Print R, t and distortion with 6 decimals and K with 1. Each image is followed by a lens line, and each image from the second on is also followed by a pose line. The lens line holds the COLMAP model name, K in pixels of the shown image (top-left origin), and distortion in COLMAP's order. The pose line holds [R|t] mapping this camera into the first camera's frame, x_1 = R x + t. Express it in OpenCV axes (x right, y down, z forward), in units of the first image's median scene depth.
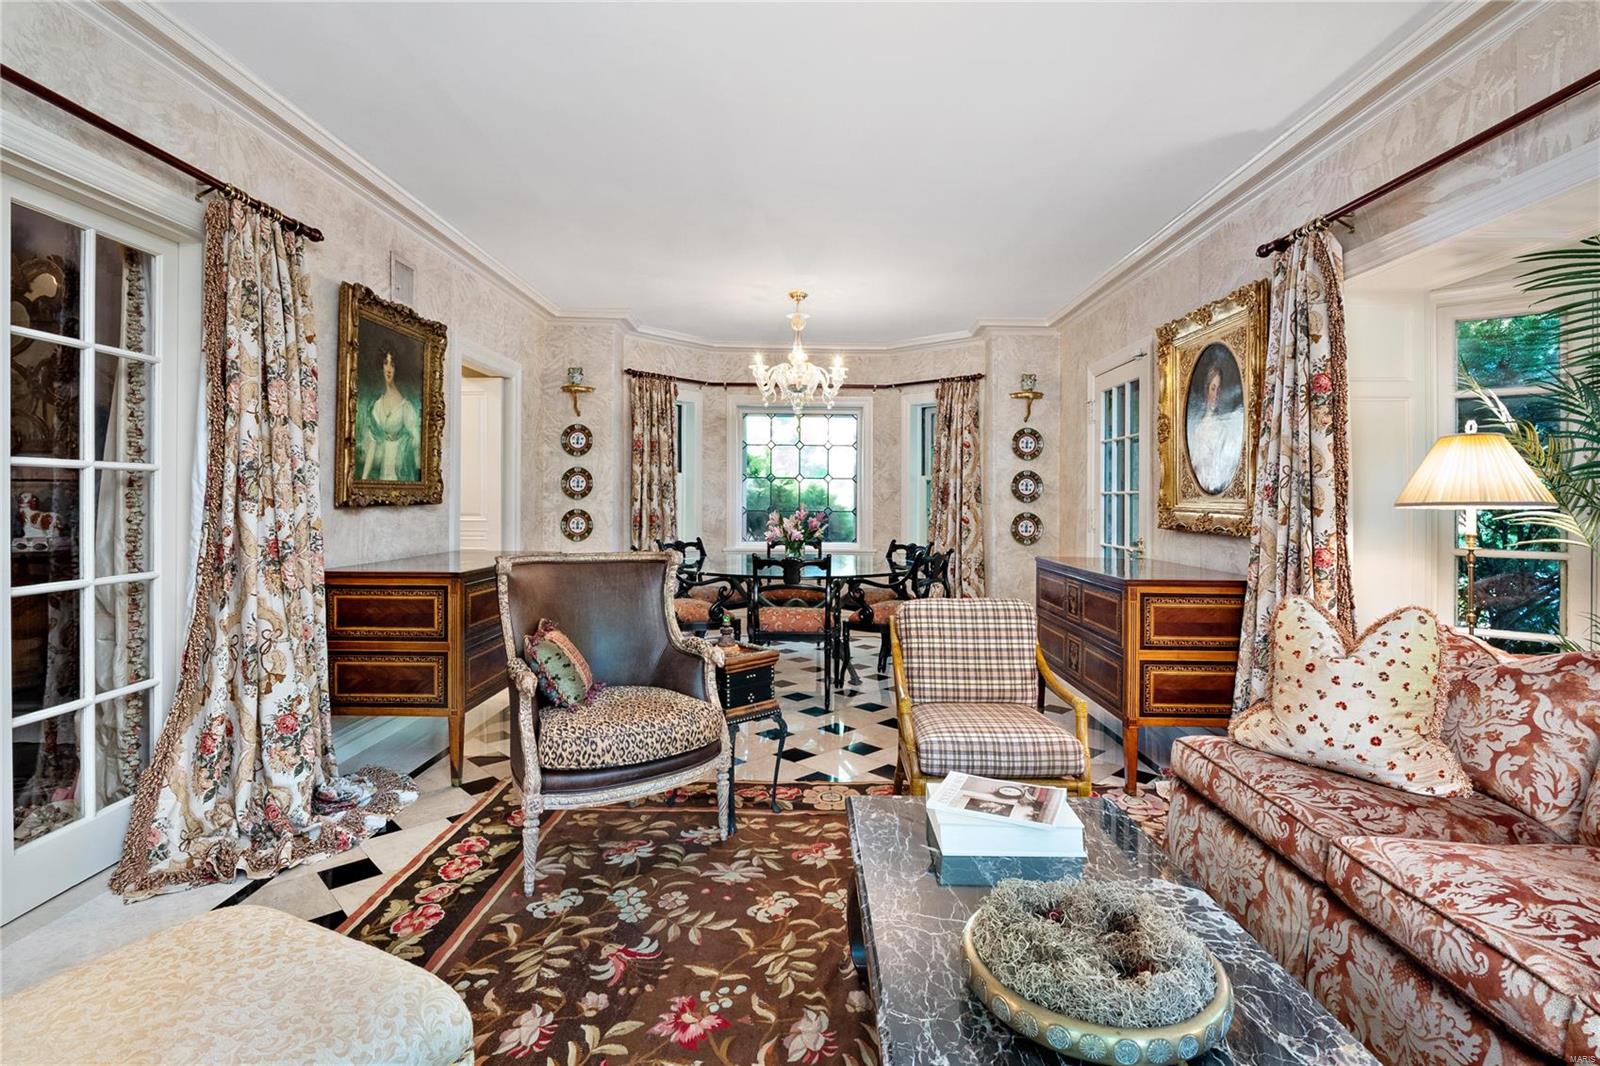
lens RADIAL K [[754.0, 0, 798.0], [0, 754.0, 530.5], [0, 0, 1]] dist [-0.017887, 0.001678]
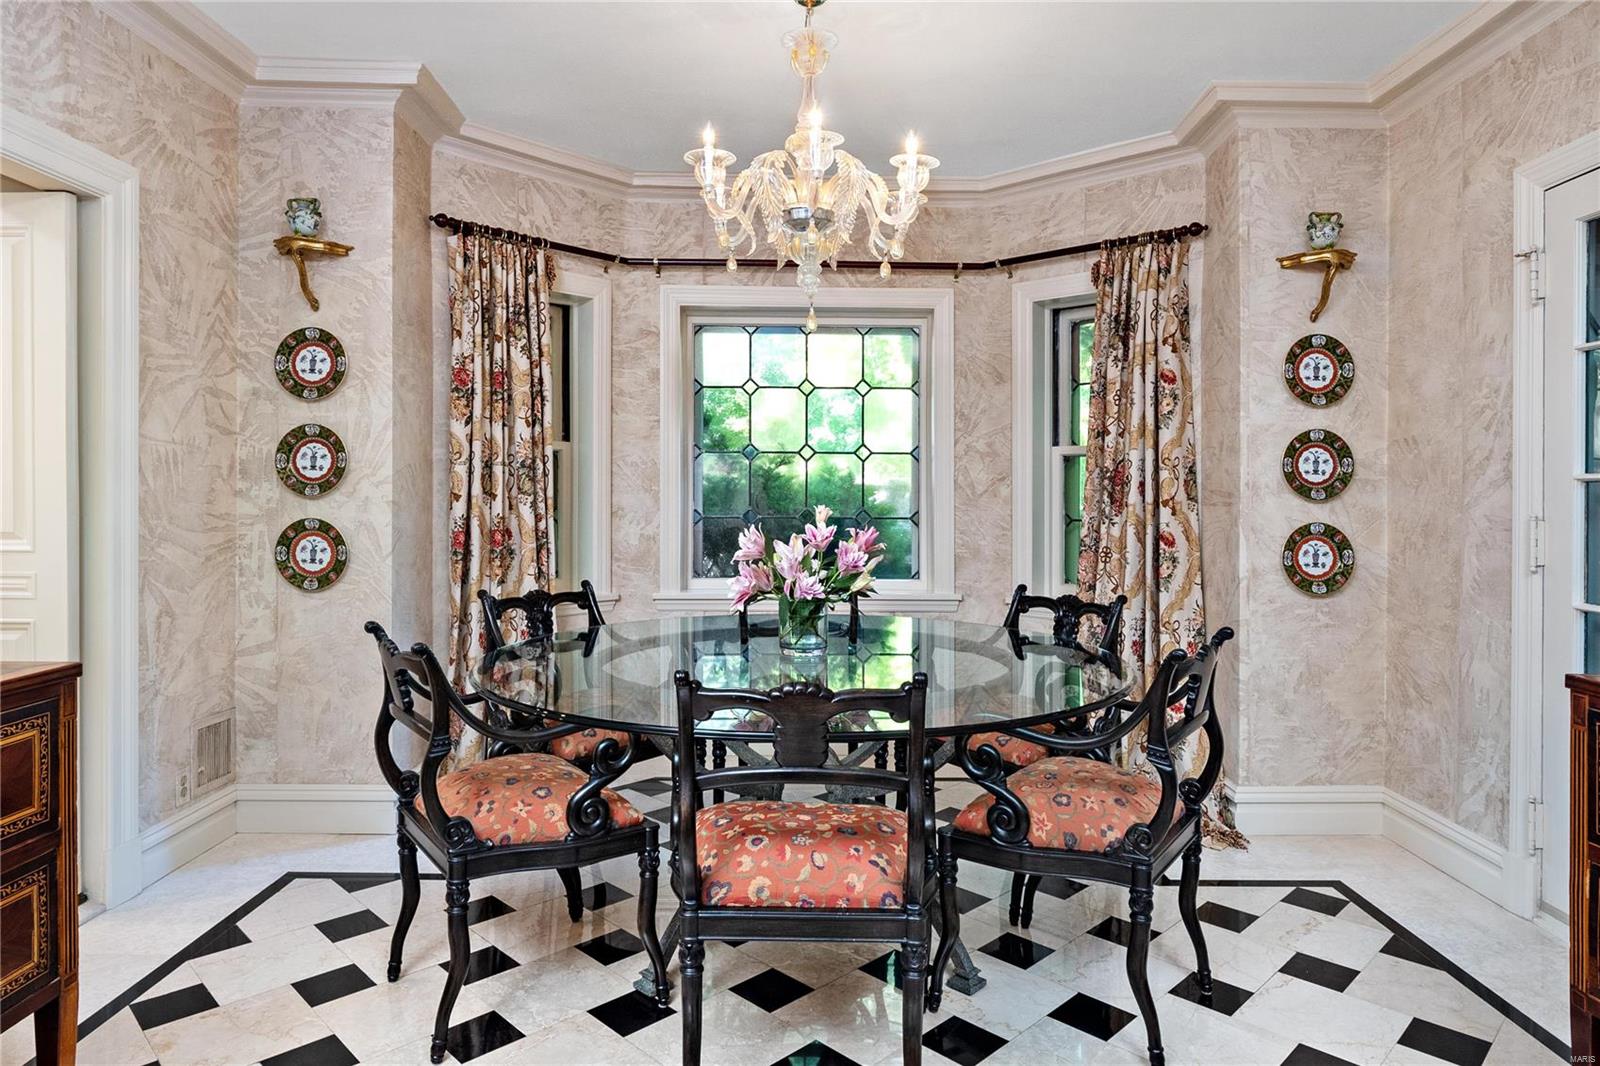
lens RADIAL K [[1011.7, 0, 802.1], [0, 1011.7, 528.8], [0, 0, 1]] dist [0.002297, 0.000553]
pose [[0.999972, -0.003181, 0.006702, -0.006753], [0.003212, 0.999984, -0.004573, -0.017658], [-0.006687, 0.004595, 0.999967, 0.375117]]
